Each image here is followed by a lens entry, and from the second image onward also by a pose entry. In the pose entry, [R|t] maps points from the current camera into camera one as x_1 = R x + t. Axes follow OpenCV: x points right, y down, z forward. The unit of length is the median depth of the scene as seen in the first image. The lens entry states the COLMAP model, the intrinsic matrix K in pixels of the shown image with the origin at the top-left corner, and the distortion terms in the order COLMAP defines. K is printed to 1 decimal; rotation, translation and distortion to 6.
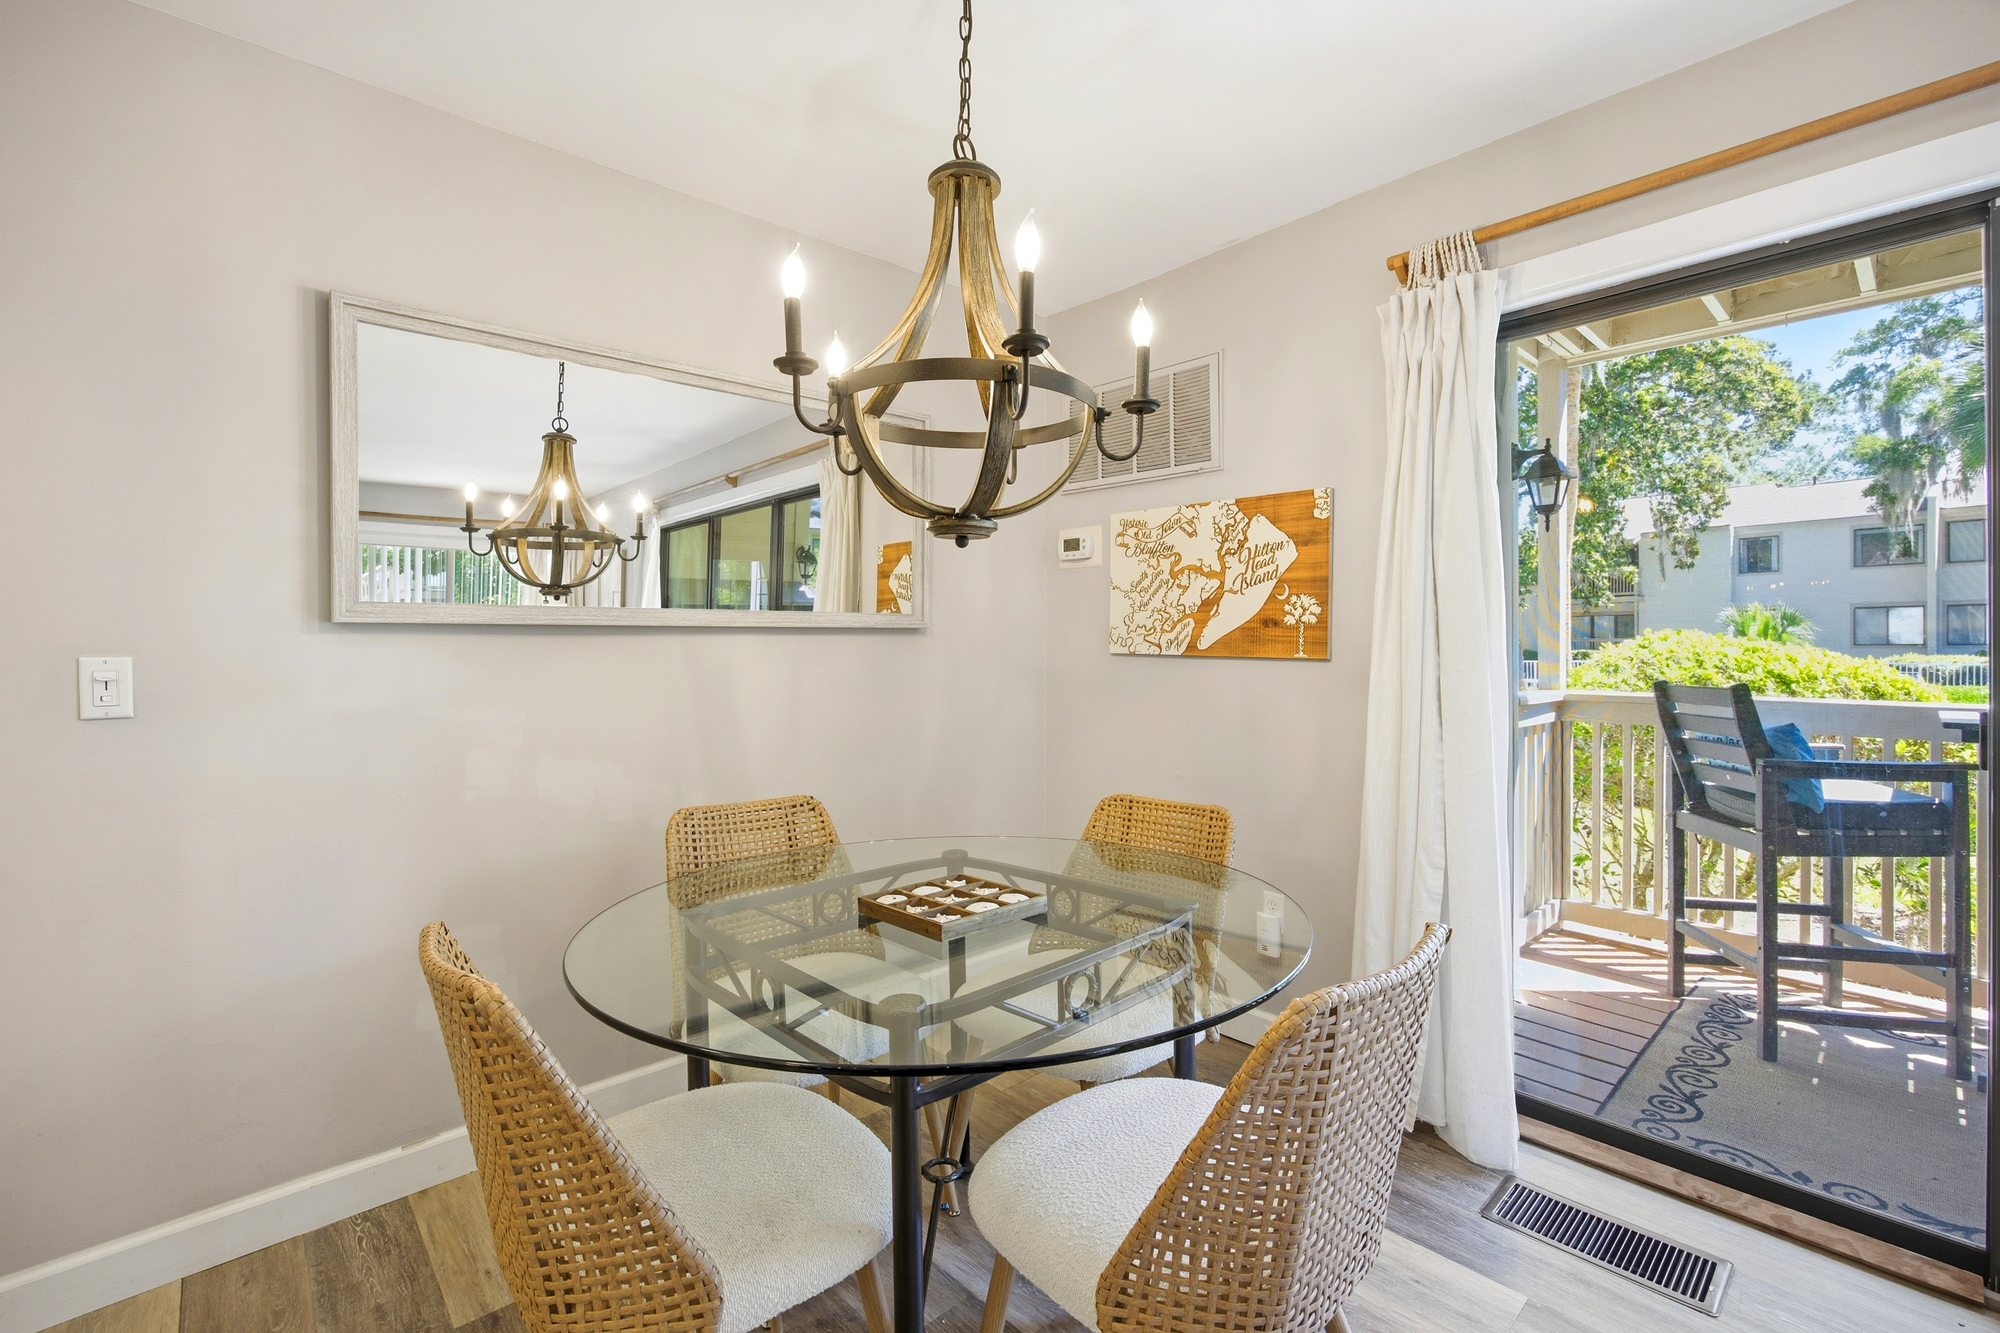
lens RADIAL K [[875.3, 0, 1001.1], [0, 875.3, 655.7], [0, 0, 1]] dist [-0.003152, -0.000042]
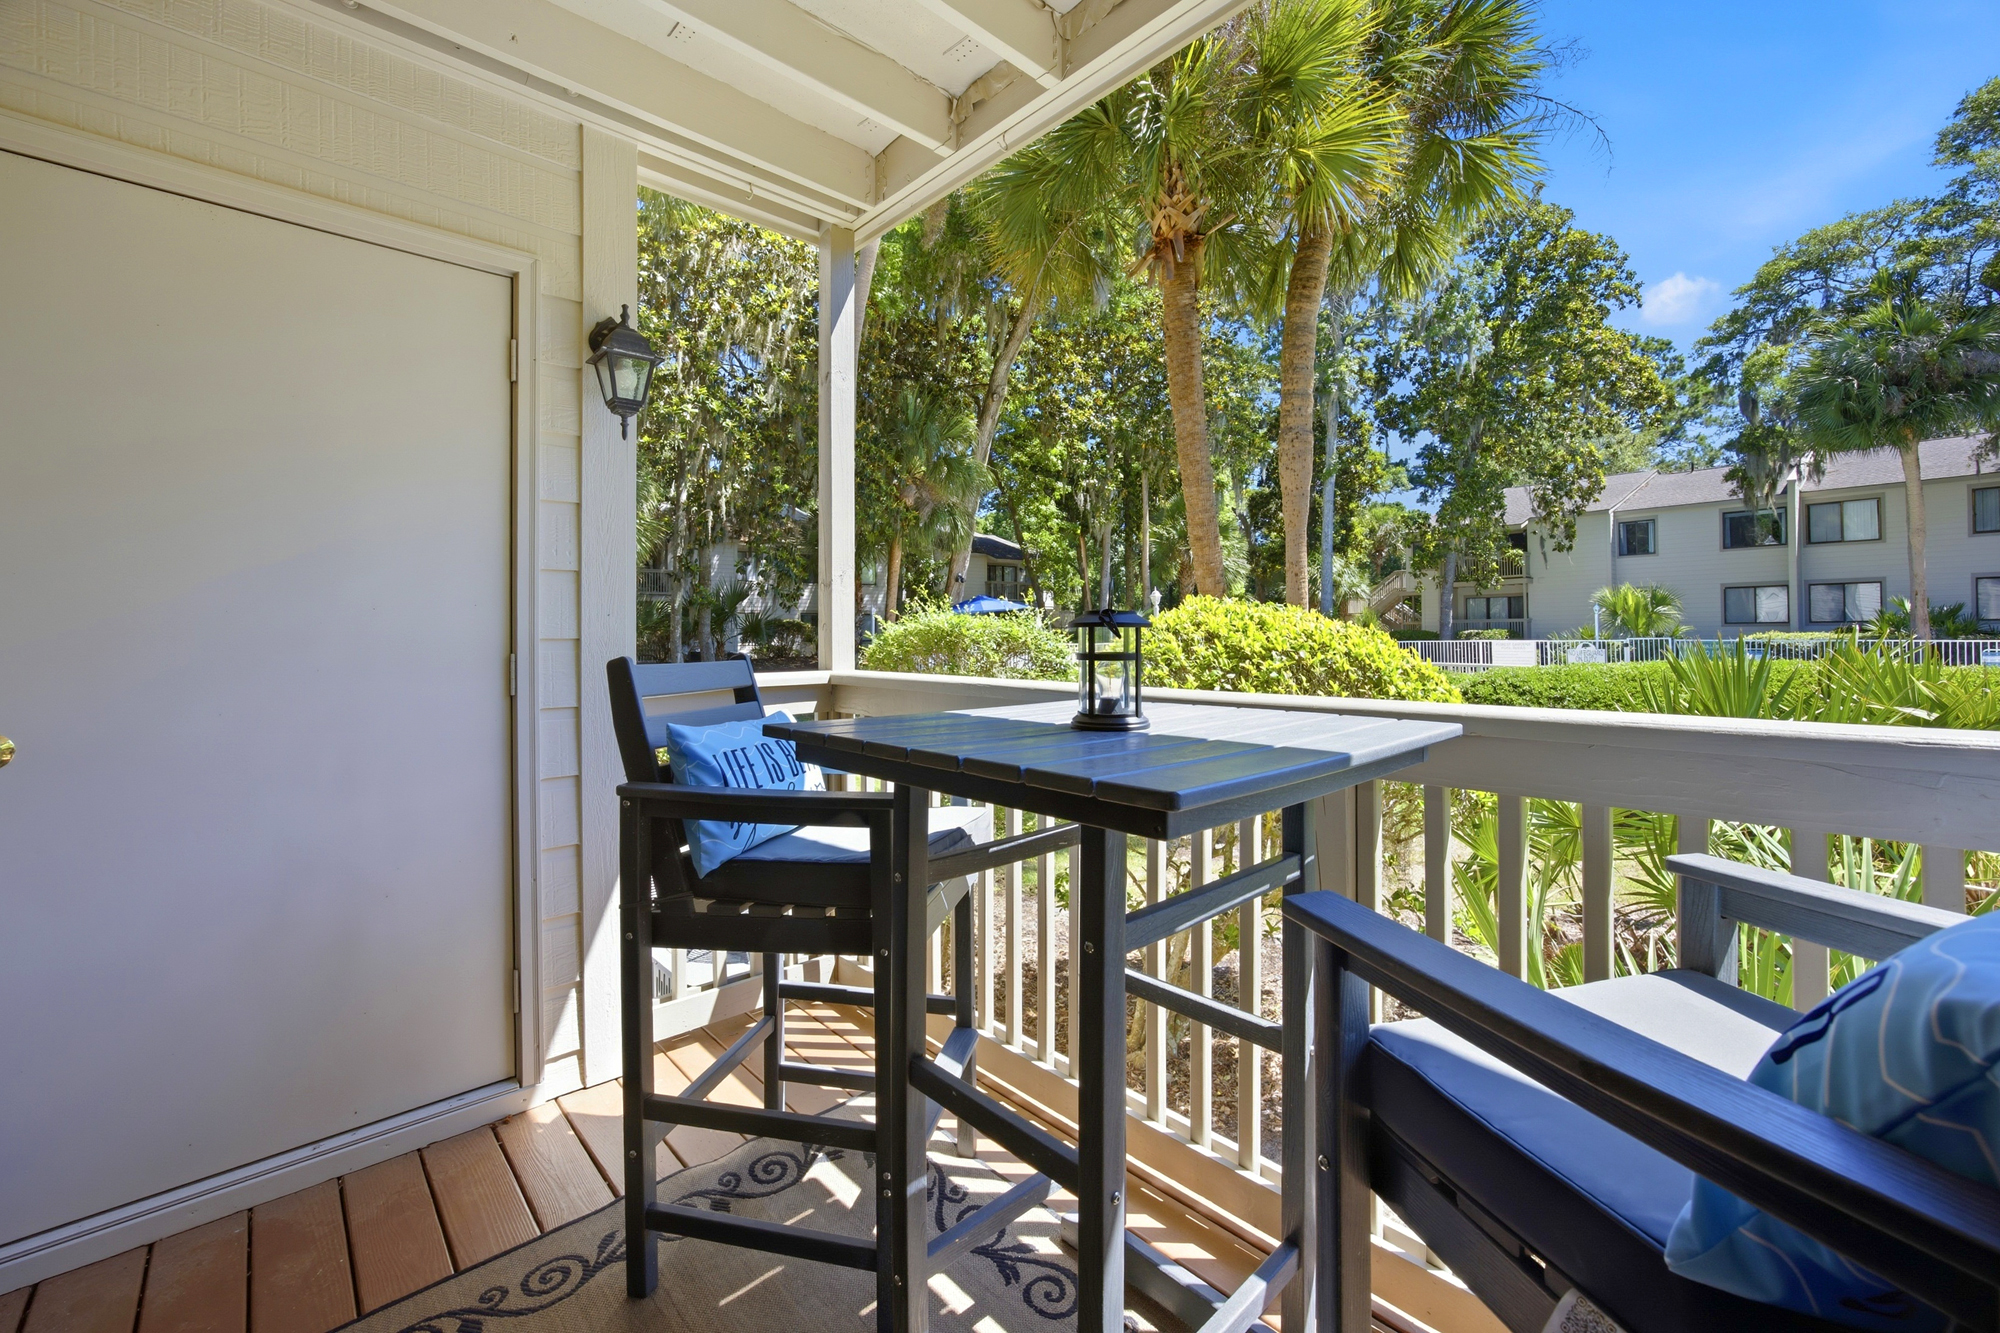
lens RADIAL K [[806.7, 0, 1002.7], [0, 806.7, 638.6], [0, 0, 1]] dist [-0.011990, 0.000037]
pose [[0.999965, -0.007018, 0.004525, 1.576658], [0.007030, 0.999972, -0.002731, 0.039887], [-0.004505, 0.002762, 0.999986, 0.661718]]
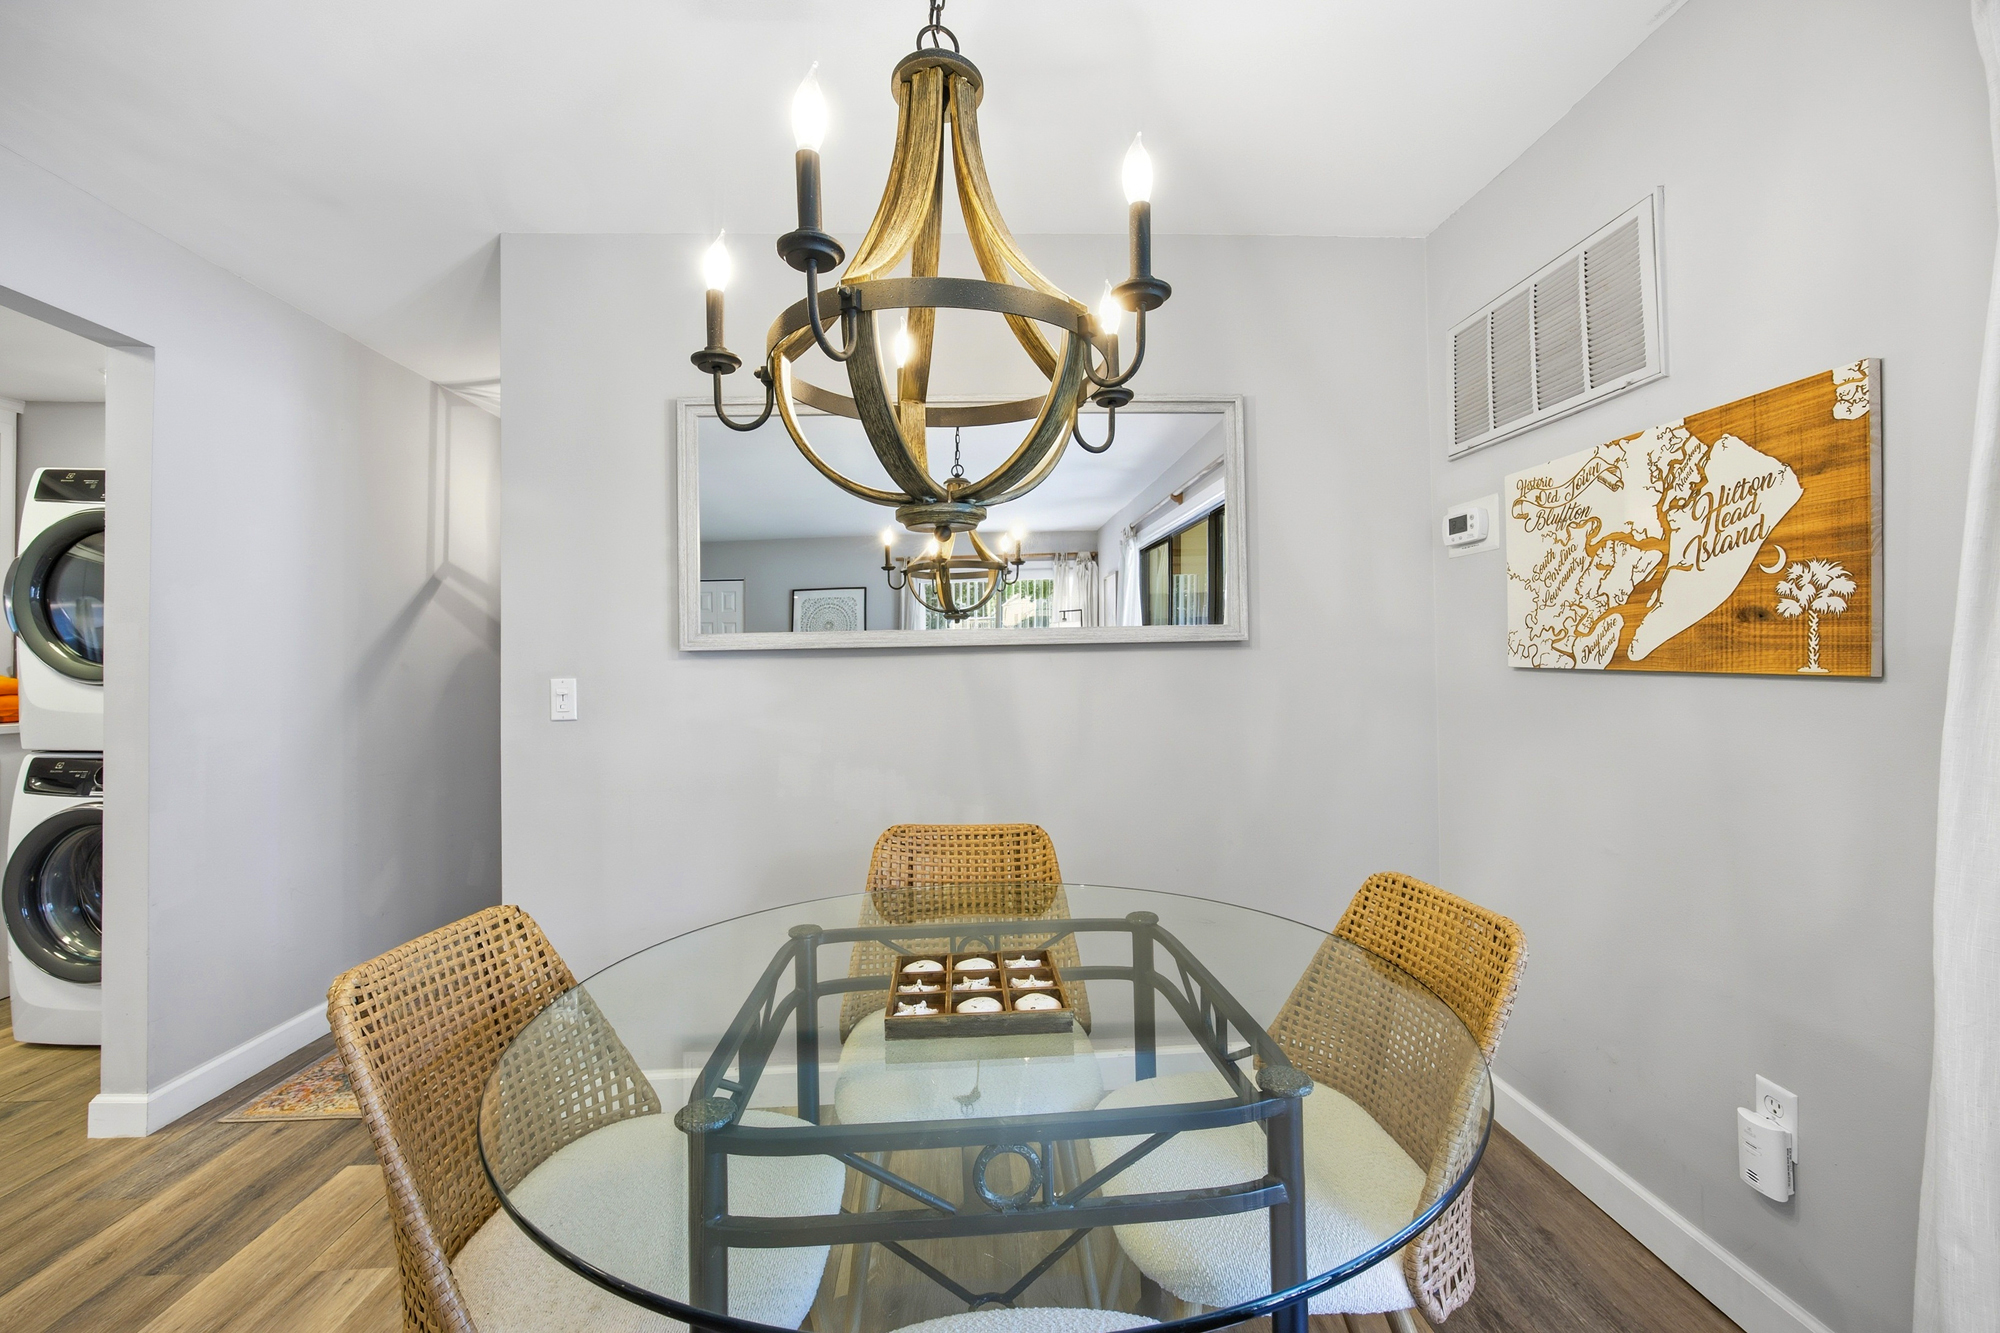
lens RADIAL K [[780.4, 0, 1020.4], [0, 780.4, 657.1], [0, 0, 1]] dist [-0.001155, -0.000016]
pose [[0.774704, -0.016762, -0.632101, 0.242598], [0.008645, 0.999836, -0.015919, -0.004549], [0.632265, 0.006868, 0.774722, 0.266671]]
